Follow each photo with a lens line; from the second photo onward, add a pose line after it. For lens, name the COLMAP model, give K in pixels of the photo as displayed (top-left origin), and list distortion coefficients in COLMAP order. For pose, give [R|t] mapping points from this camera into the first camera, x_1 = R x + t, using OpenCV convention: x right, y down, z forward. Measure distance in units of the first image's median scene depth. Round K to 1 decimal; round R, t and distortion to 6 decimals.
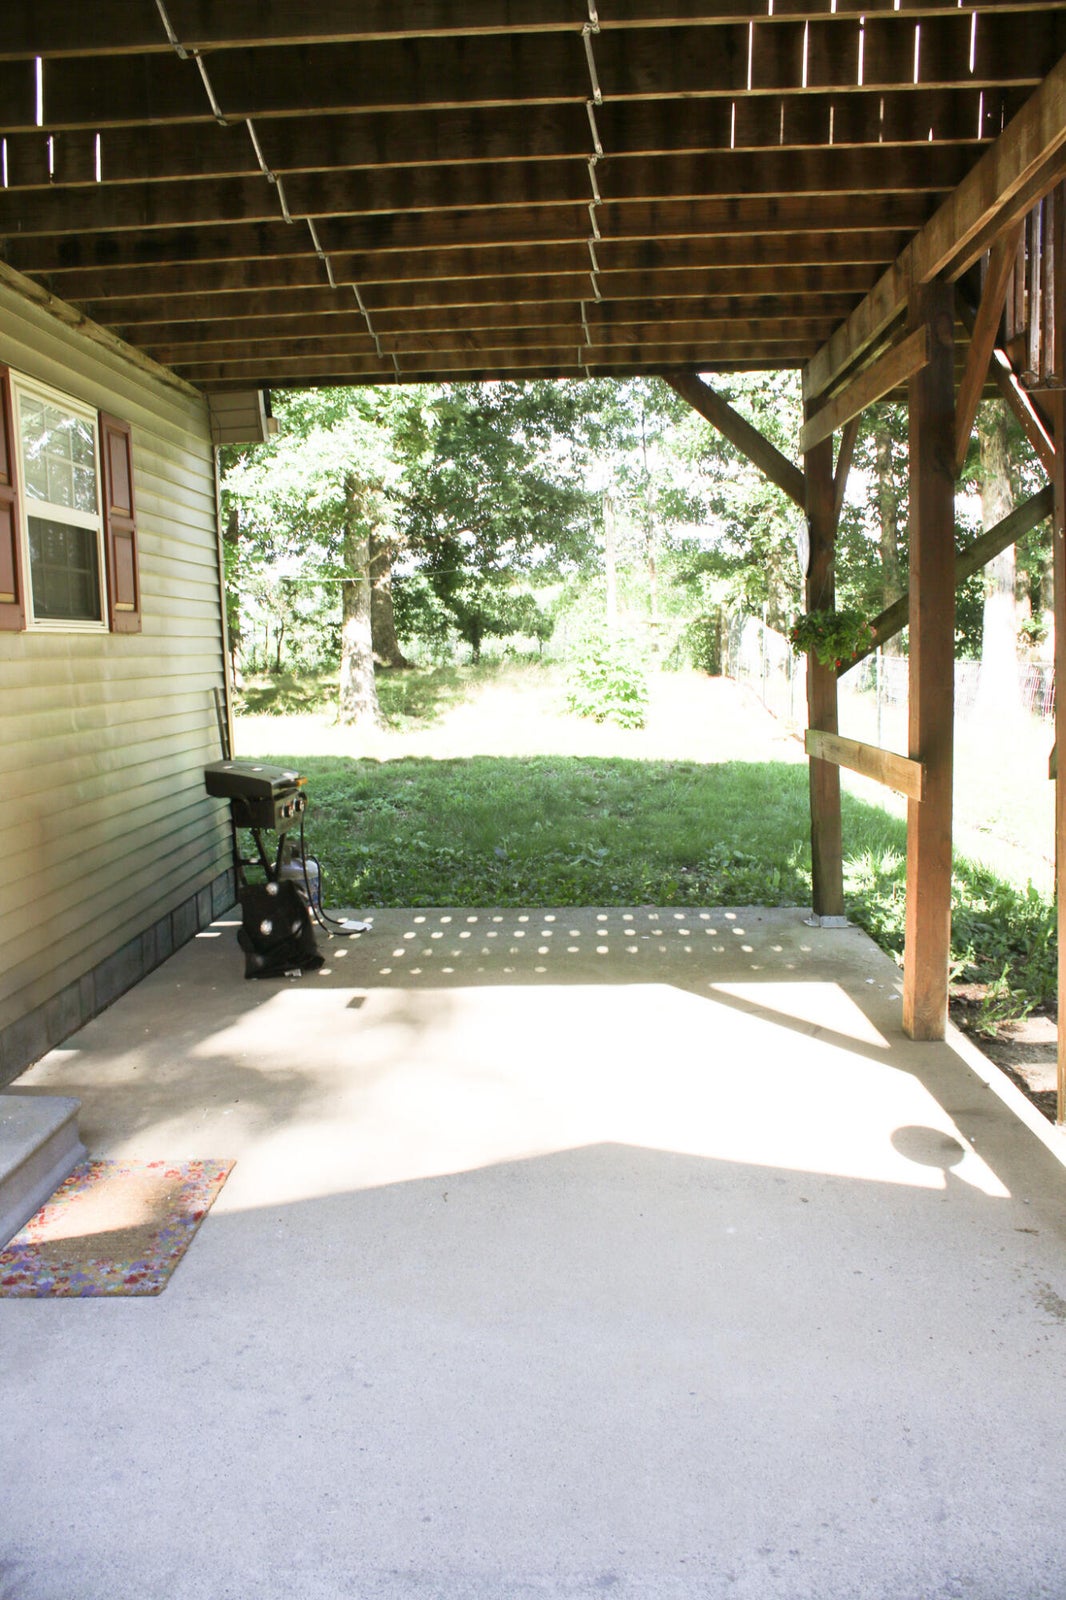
lens RADIAL K [[1286.5, 0, 533.0], [0, 1286.5, 830.6], [0, 0, 1]] dist [-0.168151, 0.131402]
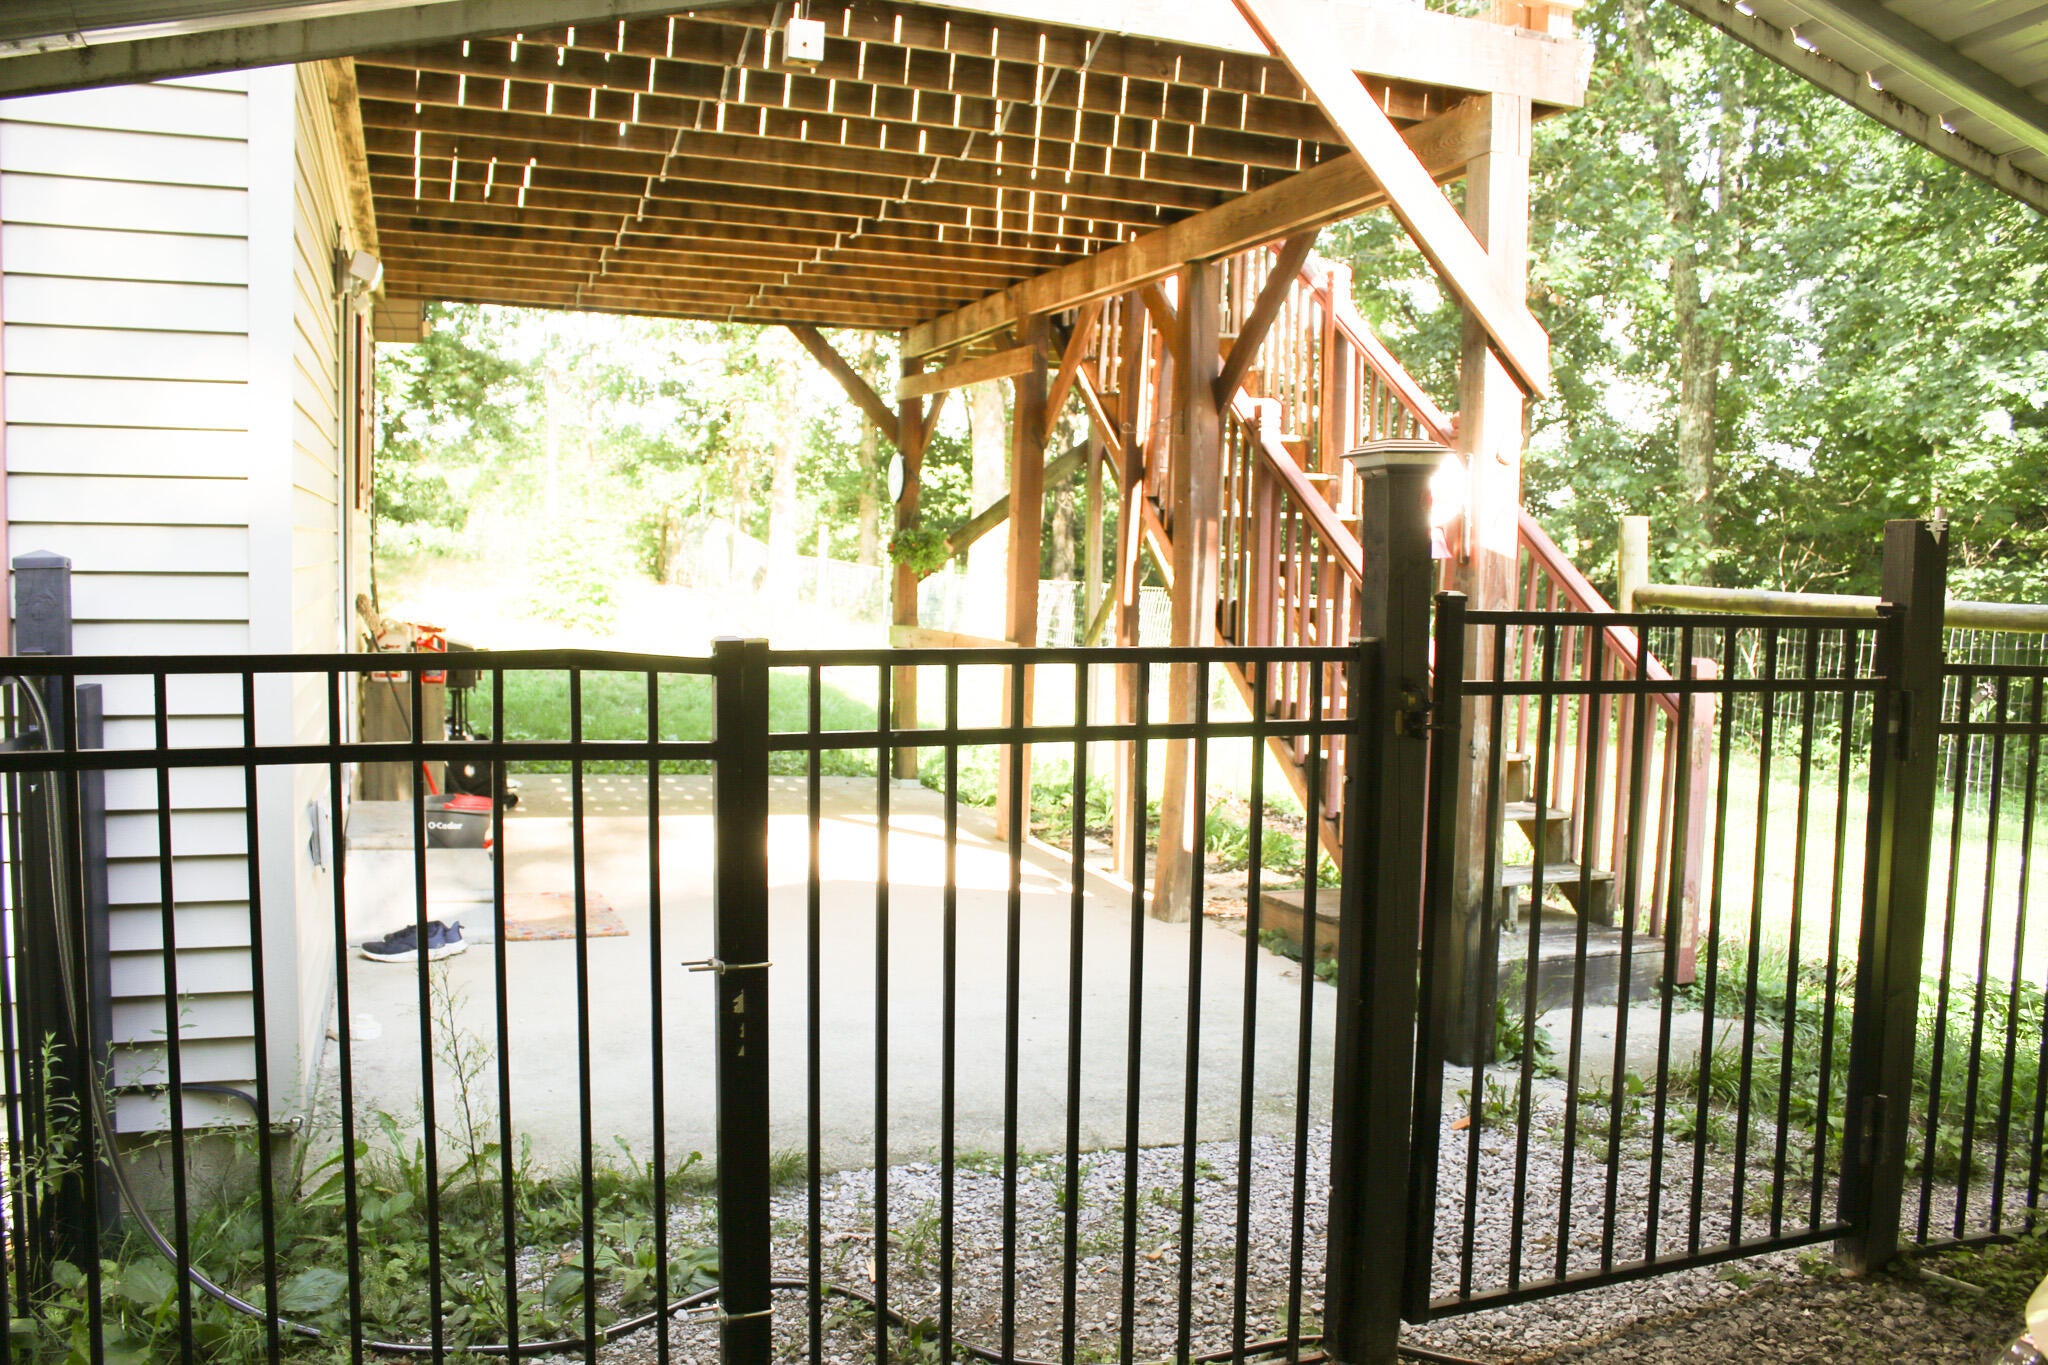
lens RADIAL K [[1646.7, 0, 1019.5], [0, 1646.7, 687.8], [0, 0, 1]] dist [-0.168151, 0.131402]
pose [[0.920938, 0.028002, 0.388702, -0.254082], [-0.004153, 0.998064, -0.062060, 0.069910], [-0.389688, 0.055539, 0.919271, -0.441242]]
